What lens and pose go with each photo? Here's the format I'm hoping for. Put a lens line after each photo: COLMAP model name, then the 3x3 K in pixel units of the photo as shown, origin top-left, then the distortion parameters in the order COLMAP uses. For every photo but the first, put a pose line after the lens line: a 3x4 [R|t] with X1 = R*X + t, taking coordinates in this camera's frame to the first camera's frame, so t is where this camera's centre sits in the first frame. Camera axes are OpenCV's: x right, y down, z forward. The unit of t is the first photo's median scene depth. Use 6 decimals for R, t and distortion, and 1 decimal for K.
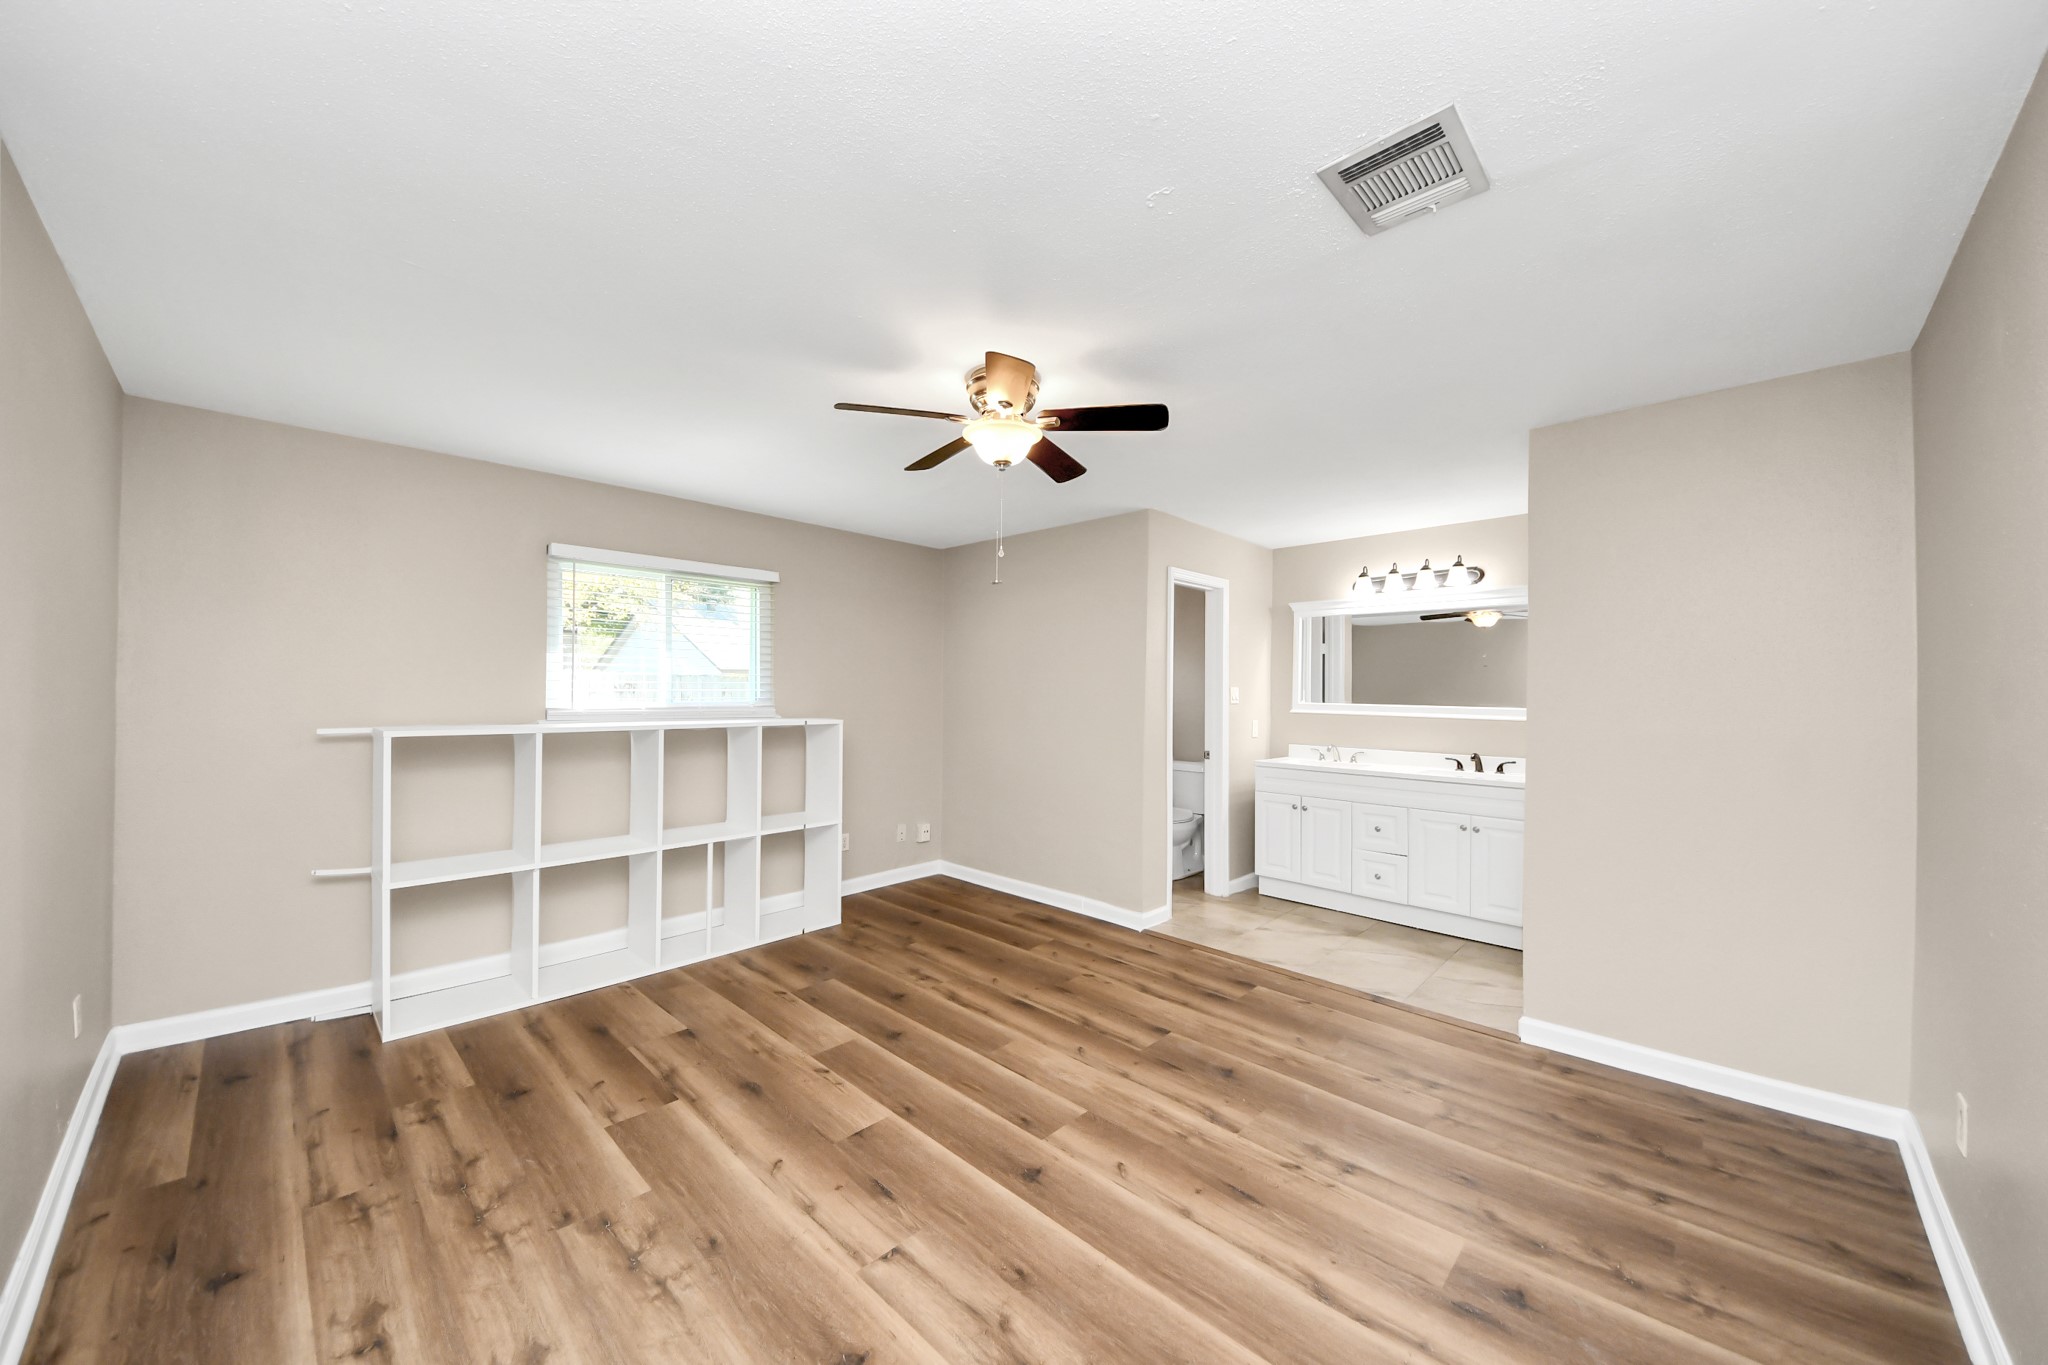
lens RADIAL K [[739.7, 0, 1027.9], [0, 739.7, 693.7], [0, 0, 1]] dist [0.036604, -0.025172]
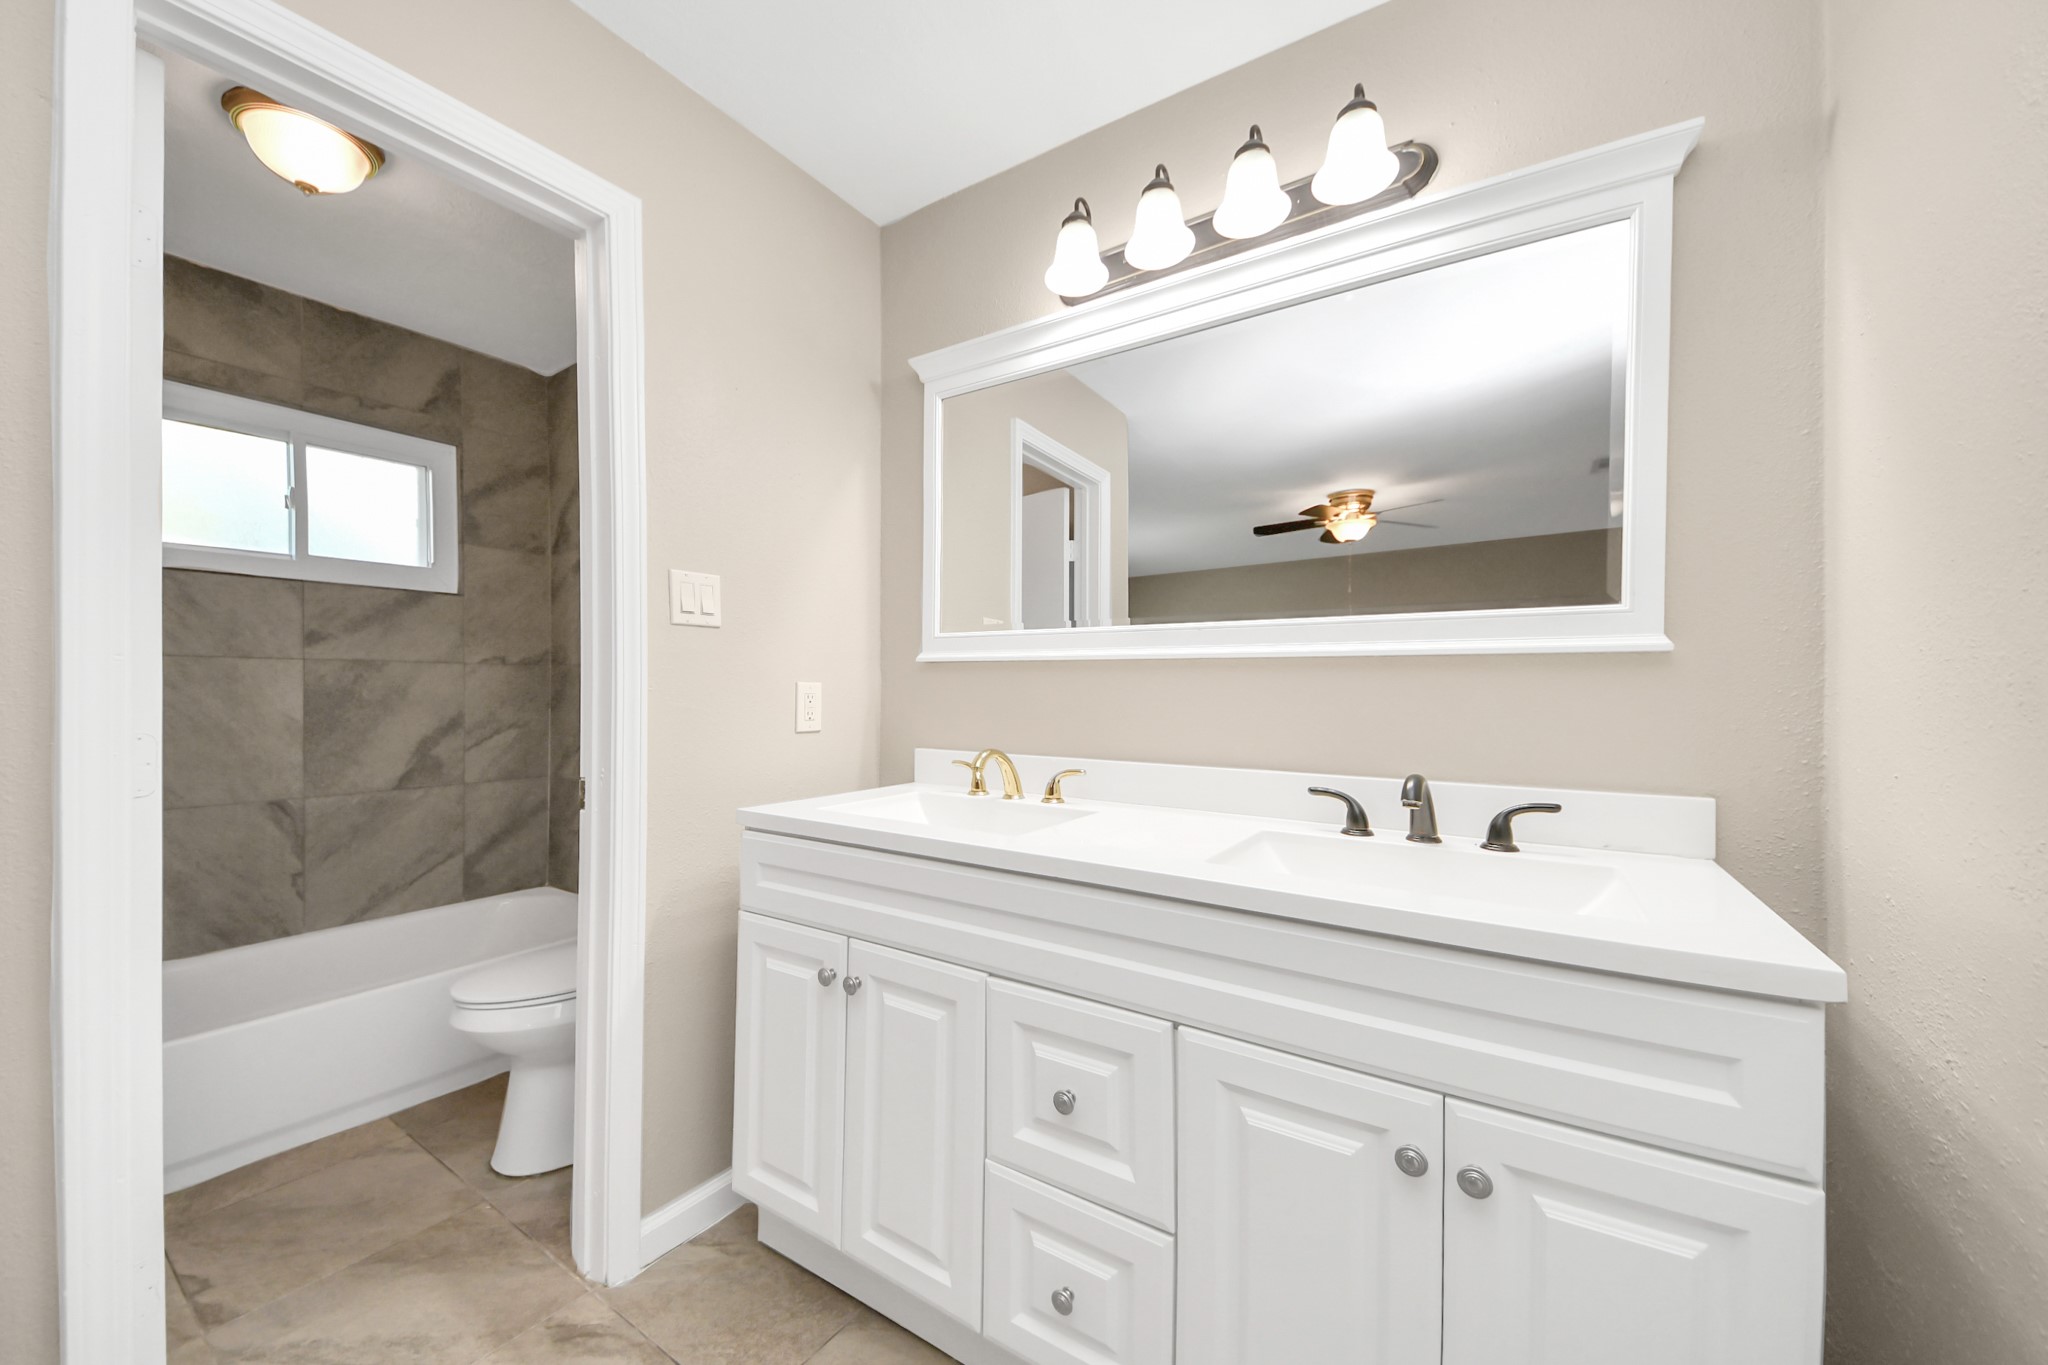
lens RADIAL K [[750.2, 0, 1013.8], [0, 750.2, 691.2], [0, 0, 1]] dist [0.038316, -0.022694]
pose [[0.985497, -0.003484, 0.169657, 0.364112], [0.001745, 0.999944, 0.010398, 0.039724], [-0.169684, -0.009952, 0.985448, 0.673886]]
